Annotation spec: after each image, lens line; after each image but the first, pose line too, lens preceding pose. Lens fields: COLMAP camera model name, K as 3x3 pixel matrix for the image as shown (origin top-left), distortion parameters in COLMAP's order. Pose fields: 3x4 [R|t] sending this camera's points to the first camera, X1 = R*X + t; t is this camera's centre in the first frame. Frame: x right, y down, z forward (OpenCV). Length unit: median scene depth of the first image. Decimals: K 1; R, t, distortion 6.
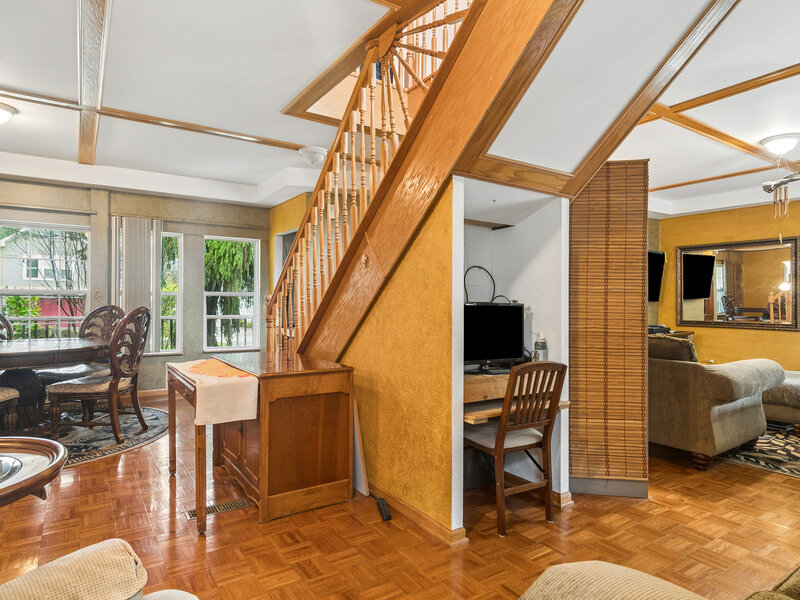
lens RADIAL K [[490.9, 0, 400.0], [0, 490.9, 296.0], [0, 0, 1]] dist [-0.004833, 0.001230]
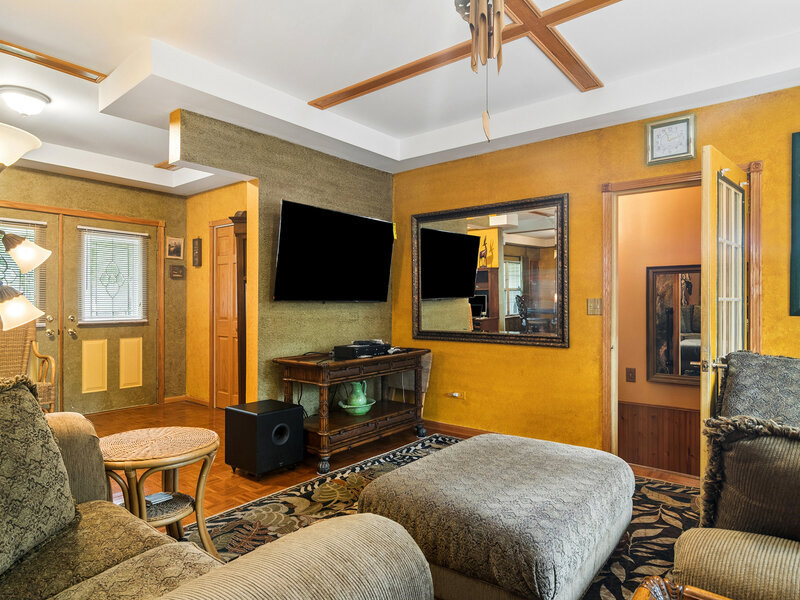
lens RADIAL K [[490.9, 0, 398.4], [0, 490.9, 302.2], [0, 0, 1]] dist [-0.004833, 0.001230]
pose [[0.955237, -0.003052, 0.295826, 0.307028], [0.000303, 0.999956, 0.009337, 0.005795], [-0.295841, -0.008829, 0.955196, 0.337812]]
